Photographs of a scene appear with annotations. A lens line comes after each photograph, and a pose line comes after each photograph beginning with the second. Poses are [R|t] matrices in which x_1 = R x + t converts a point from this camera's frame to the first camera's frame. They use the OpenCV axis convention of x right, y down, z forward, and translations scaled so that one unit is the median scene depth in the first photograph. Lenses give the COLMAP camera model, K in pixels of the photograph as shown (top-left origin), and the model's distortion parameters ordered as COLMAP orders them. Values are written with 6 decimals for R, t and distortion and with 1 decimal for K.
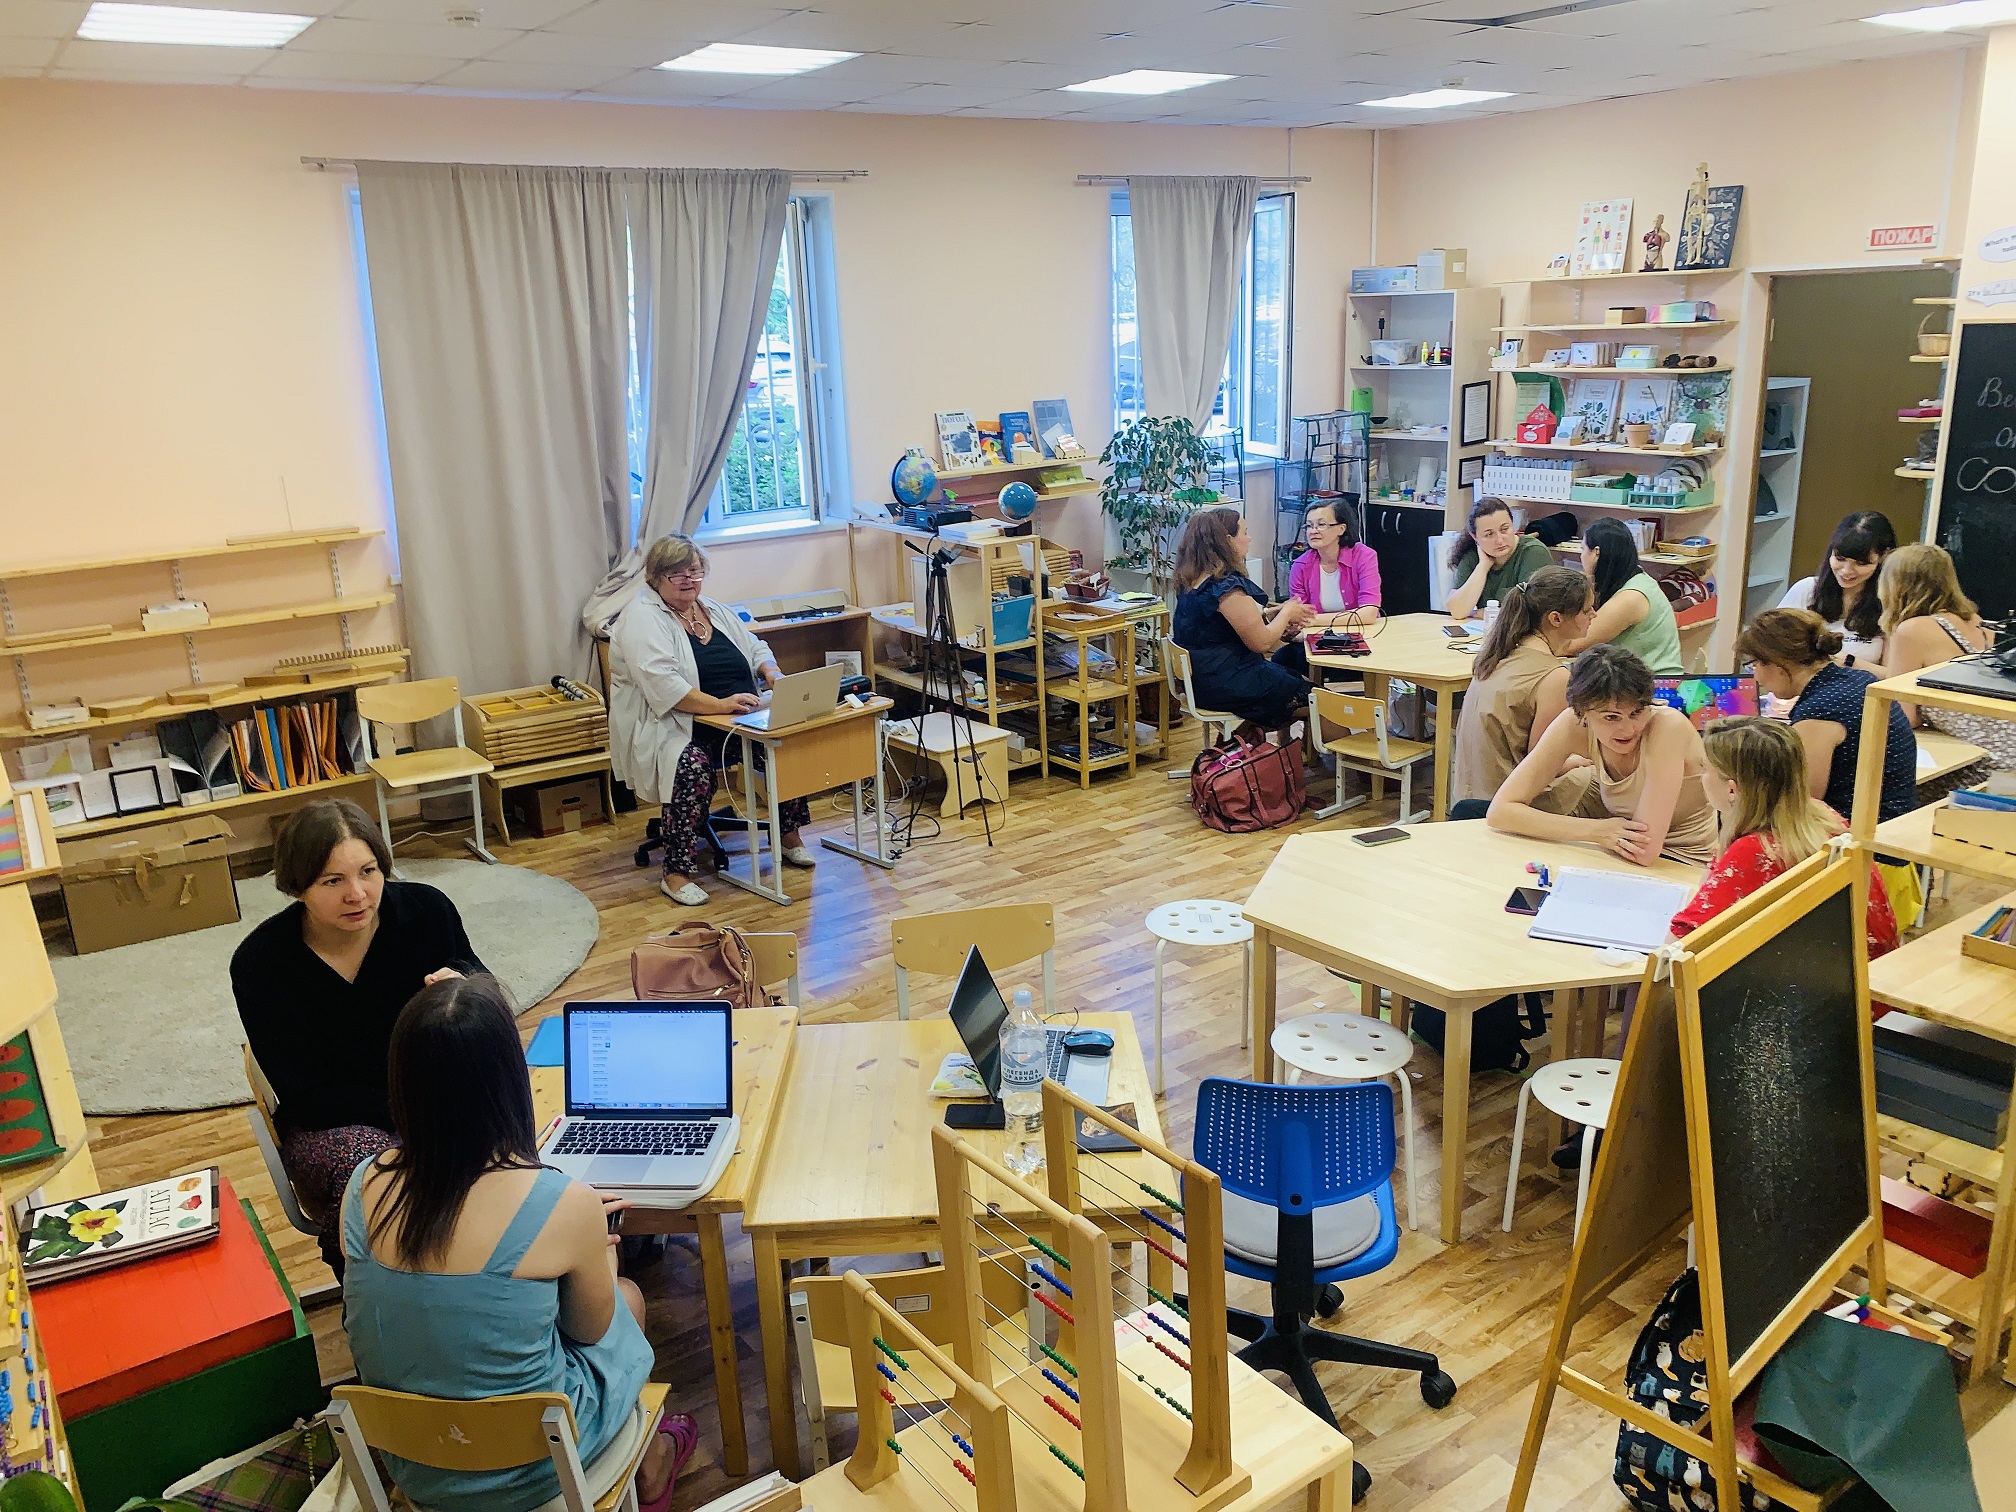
lens RADIAL K [[1552.9, 0, 1009.1], [0, 1552.9, 763.8], [0, 0, 1]] dist [-0.002481, -0.001926]
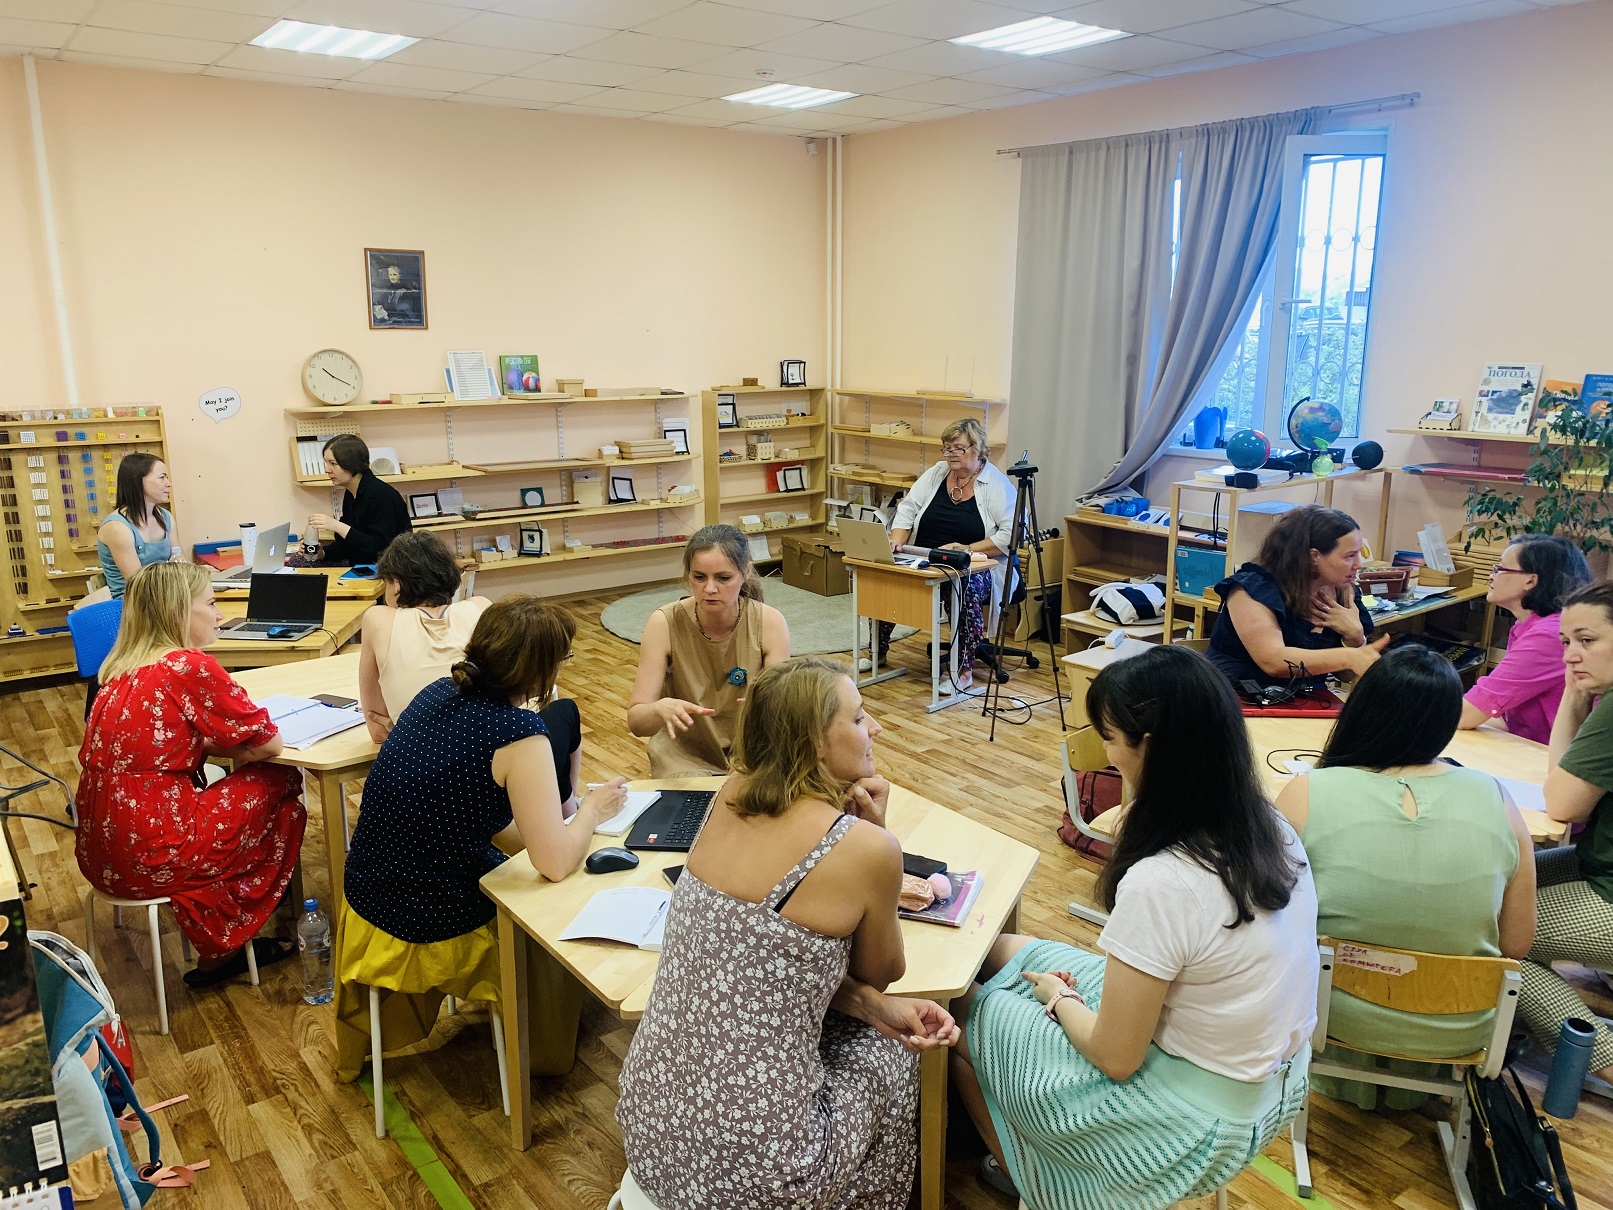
lens RADIAL K [[1242.5, 0, 808.1], [0, 1242.5, 599.5], [0, 0, 1]] dist [-0.002481, -0.001926]
pose [[0.037025, 0.263032, -0.964076, 0.792344], [-0.278576, 0.929211, 0.242821, -0.212813], [0.959700, 0.259578, 0.107679, 0.762420]]
